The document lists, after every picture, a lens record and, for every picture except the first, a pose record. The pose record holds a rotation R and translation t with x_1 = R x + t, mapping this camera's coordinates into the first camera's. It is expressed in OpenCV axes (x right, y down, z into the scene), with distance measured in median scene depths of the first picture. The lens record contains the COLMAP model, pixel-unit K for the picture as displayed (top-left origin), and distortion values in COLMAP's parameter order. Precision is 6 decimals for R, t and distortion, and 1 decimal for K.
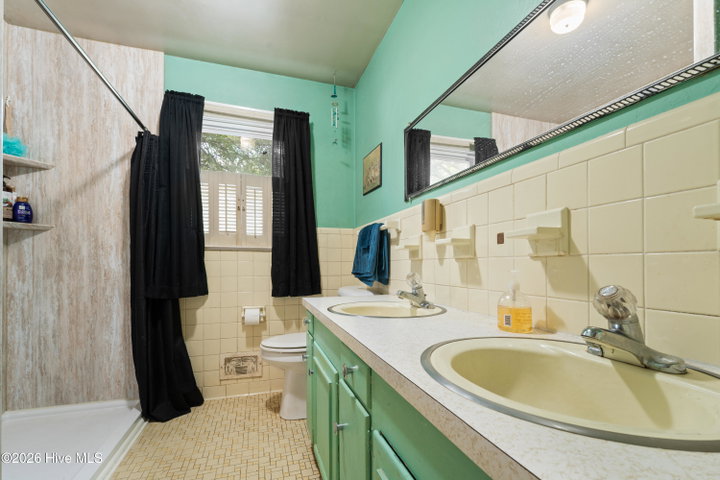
lens RADIAL K [[299.5, 0, 360.8], [0, 299.5, 236.2], [0, 0, 1]] dist [-0.000704, -0.001068]
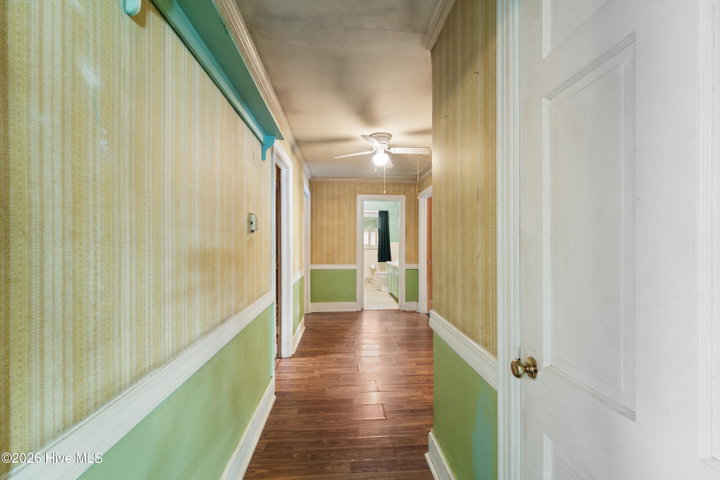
lens RADIAL K [[299.5, 0, 360.9], [0, 299.5, 242.3], [0, 0, 1]] dist [-0.000704, -0.001068]
pose [[0.973456, 0.004565, -0.228830, 0.336615], [-0.005711, 0.999974, -0.004347, -0.020864], [0.228804, 0.005538, 0.973457, -2.610107]]
